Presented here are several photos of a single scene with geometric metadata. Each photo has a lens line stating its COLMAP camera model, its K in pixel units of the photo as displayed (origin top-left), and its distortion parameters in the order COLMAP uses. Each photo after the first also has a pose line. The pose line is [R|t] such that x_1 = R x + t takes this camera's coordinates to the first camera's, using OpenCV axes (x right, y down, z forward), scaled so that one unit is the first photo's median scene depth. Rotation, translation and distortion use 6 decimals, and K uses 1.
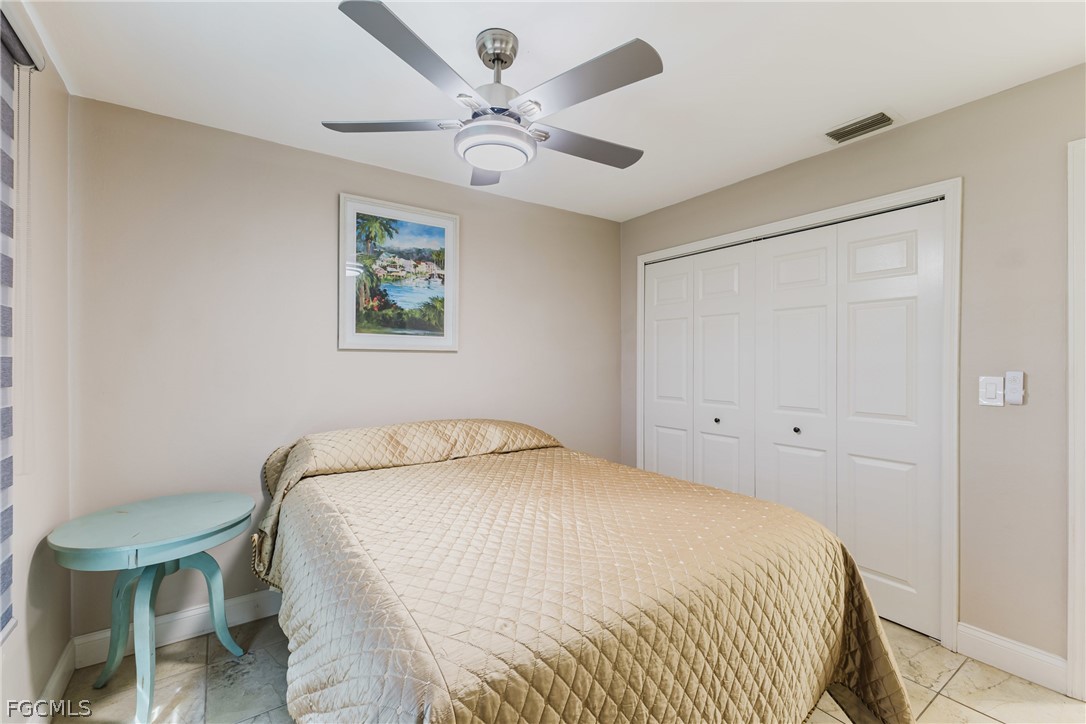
lens RADIAL K [[468.9, 0, 543.1], [0, 468.9, 362.4], [0, 0, 1]] dist [0.012967, -0.003124]
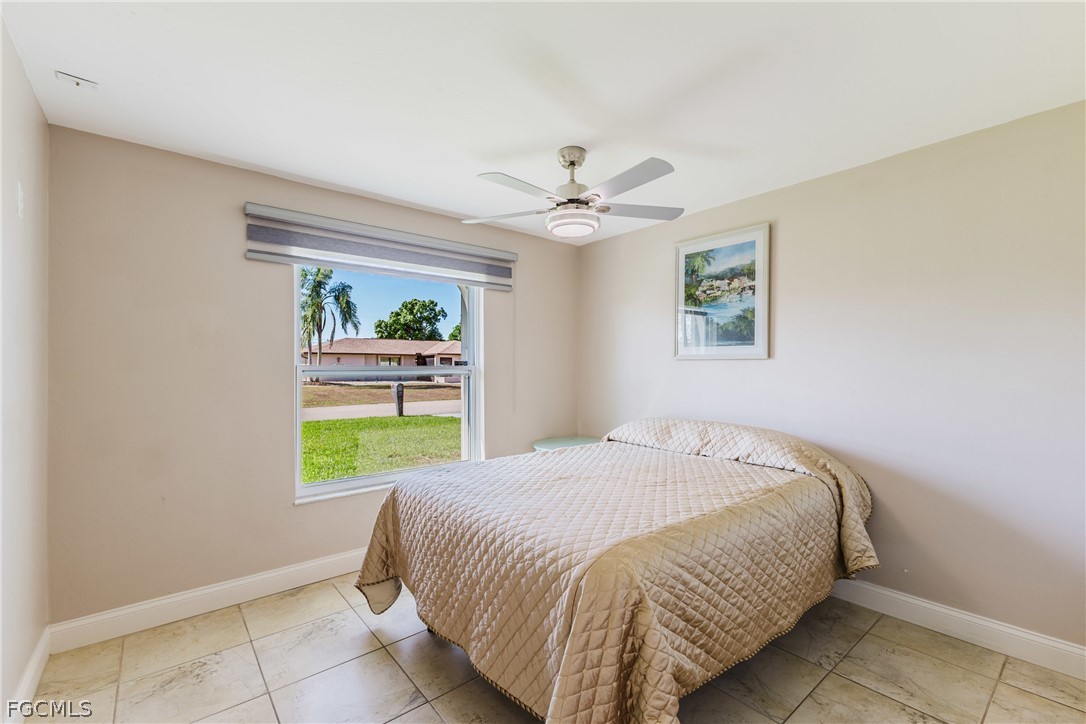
lens RADIAL K [[468.9, 0, 544.0], [0, 468.9, 363.5], [0, 0, 1]] dist [0.012967, -0.003124]
pose [[0.082937, -0.005561, -0.996539, 0.811663], [-0.001483, 0.999983, -0.005704, -0.008664], [0.996554, 0.001951, 0.082927, 0.471497]]
